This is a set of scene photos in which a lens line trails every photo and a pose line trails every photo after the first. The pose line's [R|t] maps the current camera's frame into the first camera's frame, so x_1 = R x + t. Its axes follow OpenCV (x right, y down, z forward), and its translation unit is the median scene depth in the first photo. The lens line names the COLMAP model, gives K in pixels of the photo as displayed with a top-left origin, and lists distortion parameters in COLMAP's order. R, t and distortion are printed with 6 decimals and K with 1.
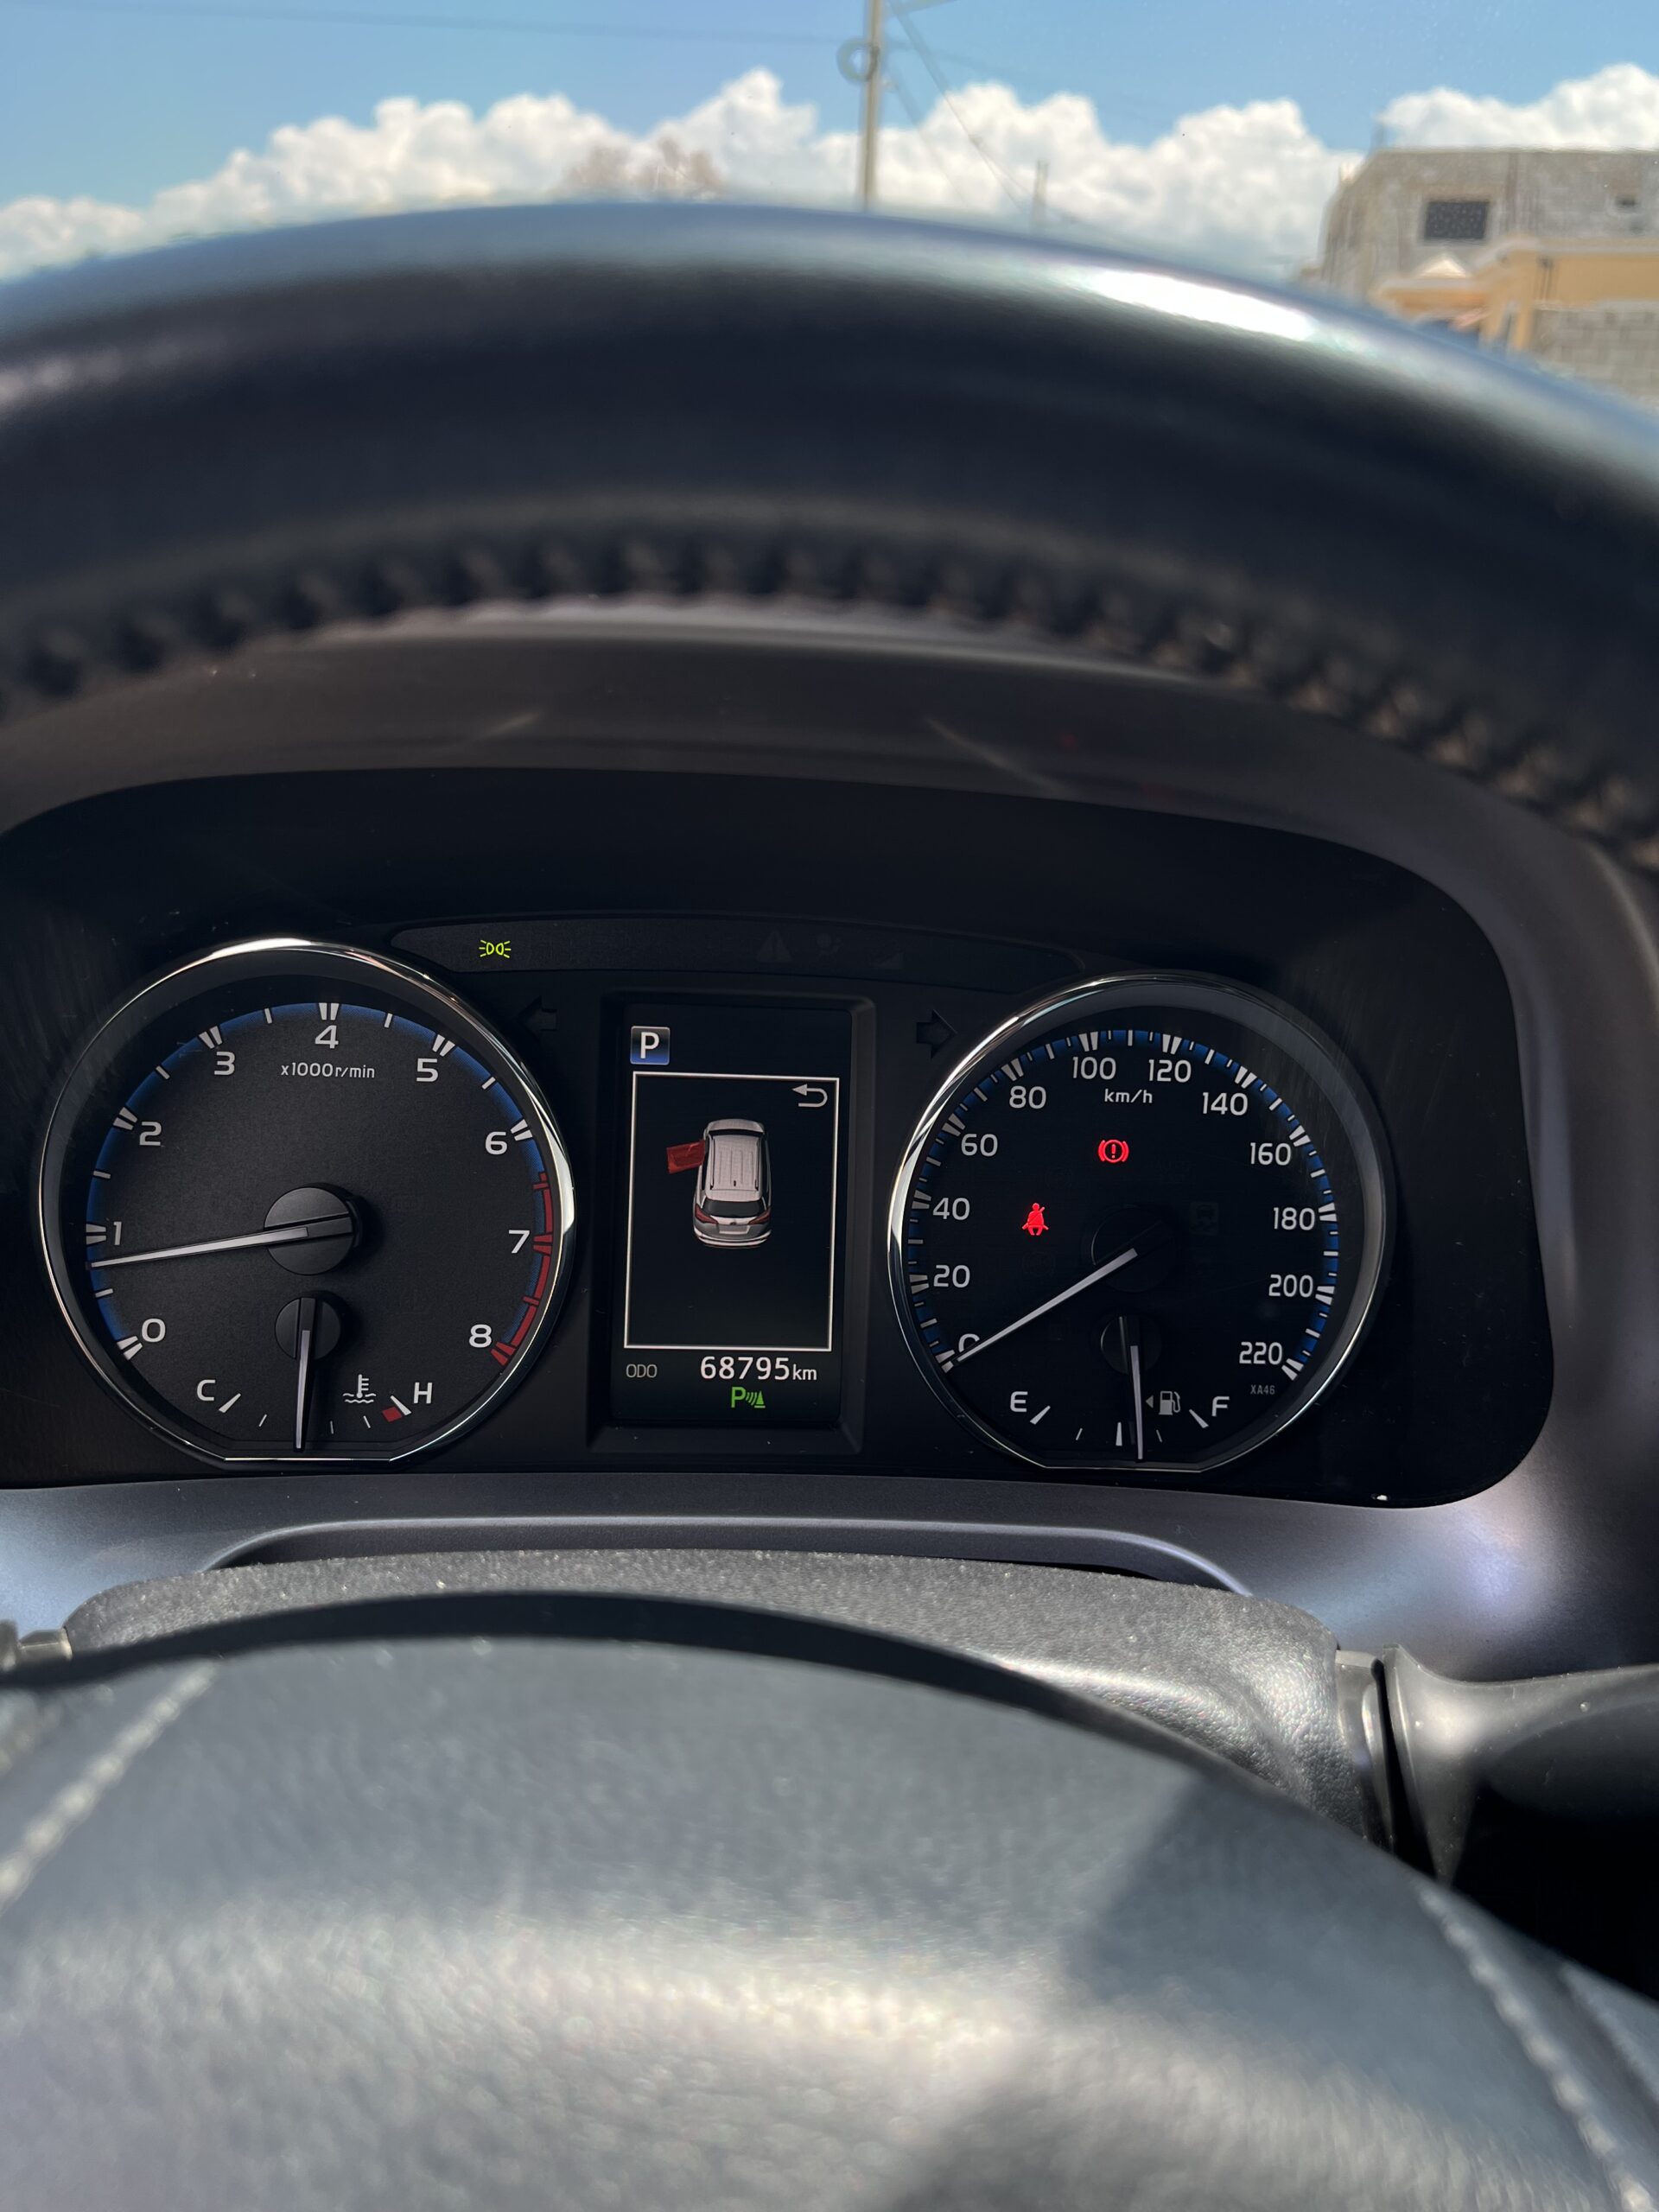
lens RADIAL K [[1688.1, 0, 828.4], [0, 1688.1, 1107.3], [0, 0, 1]] dist [0.063672, -0.093093]
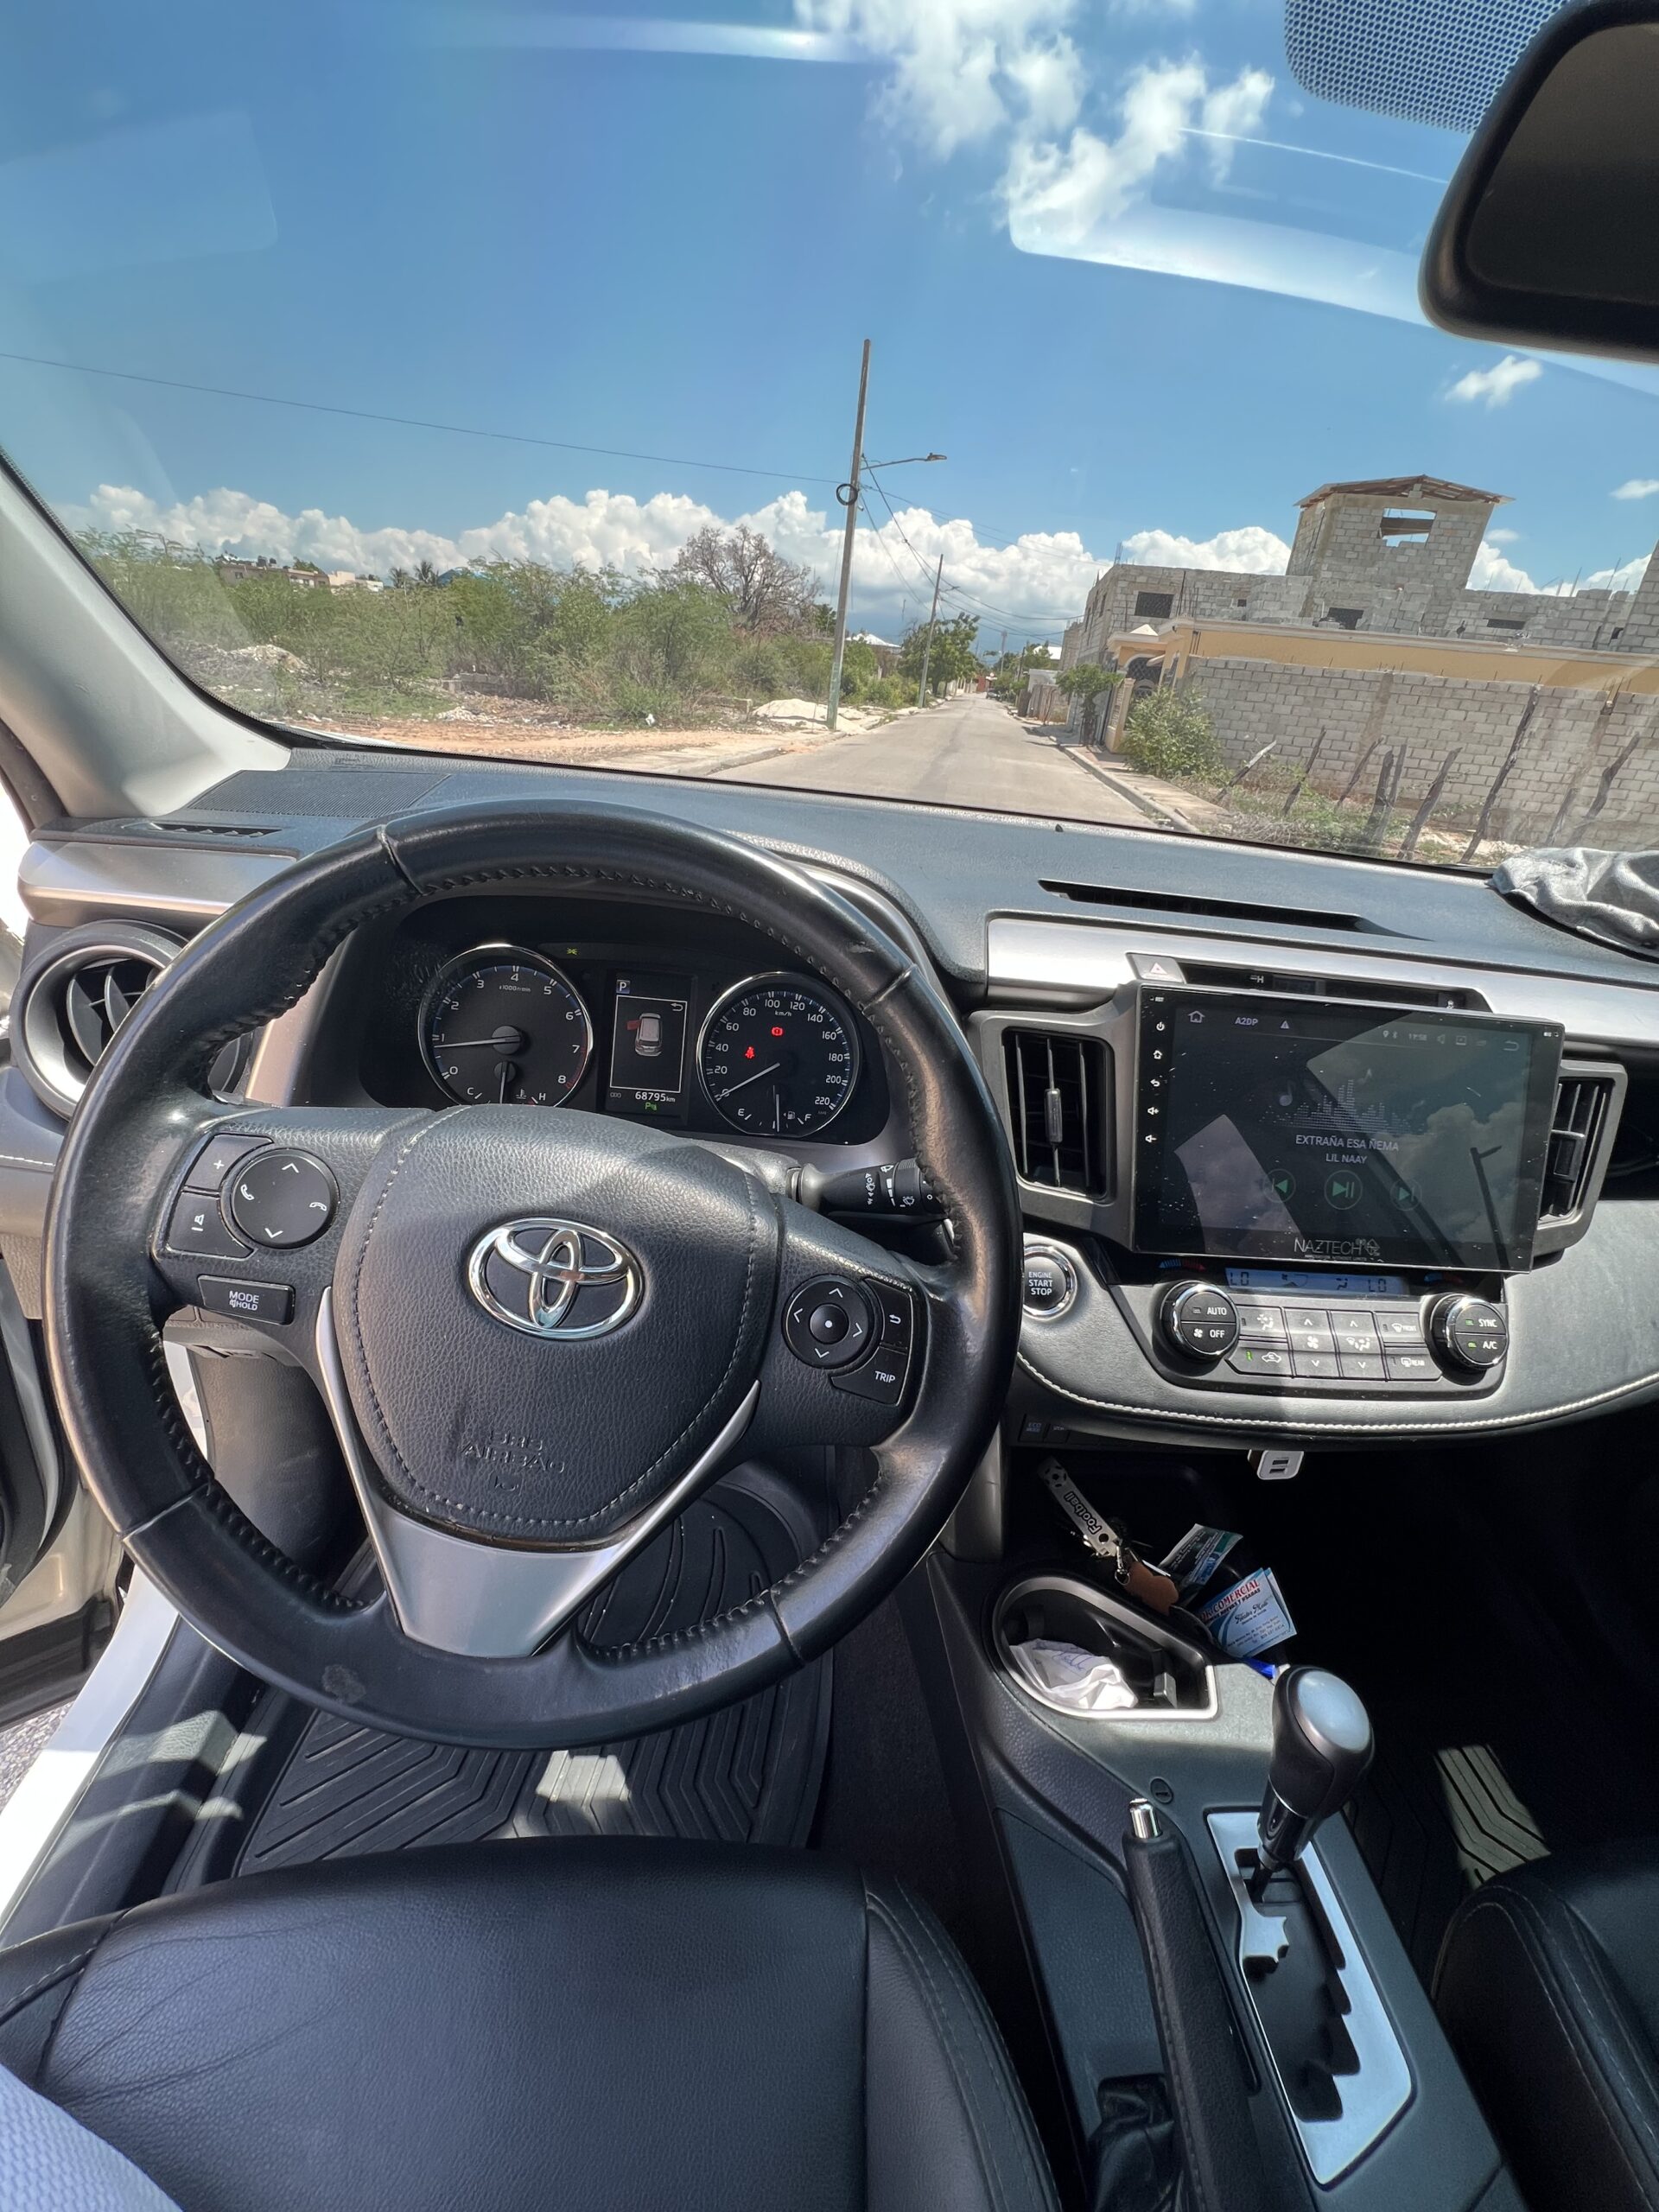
lens RADIAL K [[888.6, 0, 837.1], [0, 888.6, 1098.3], [0, 0, 1]] dist [0.000235, -0.000022]
pose [[0.997590, 0.055046, 0.042230, 0.215248], [-0.057132, 0.997119, 0.049897, 0.059667], [-0.039361, -0.052190, 0.997861, -0.593601]]
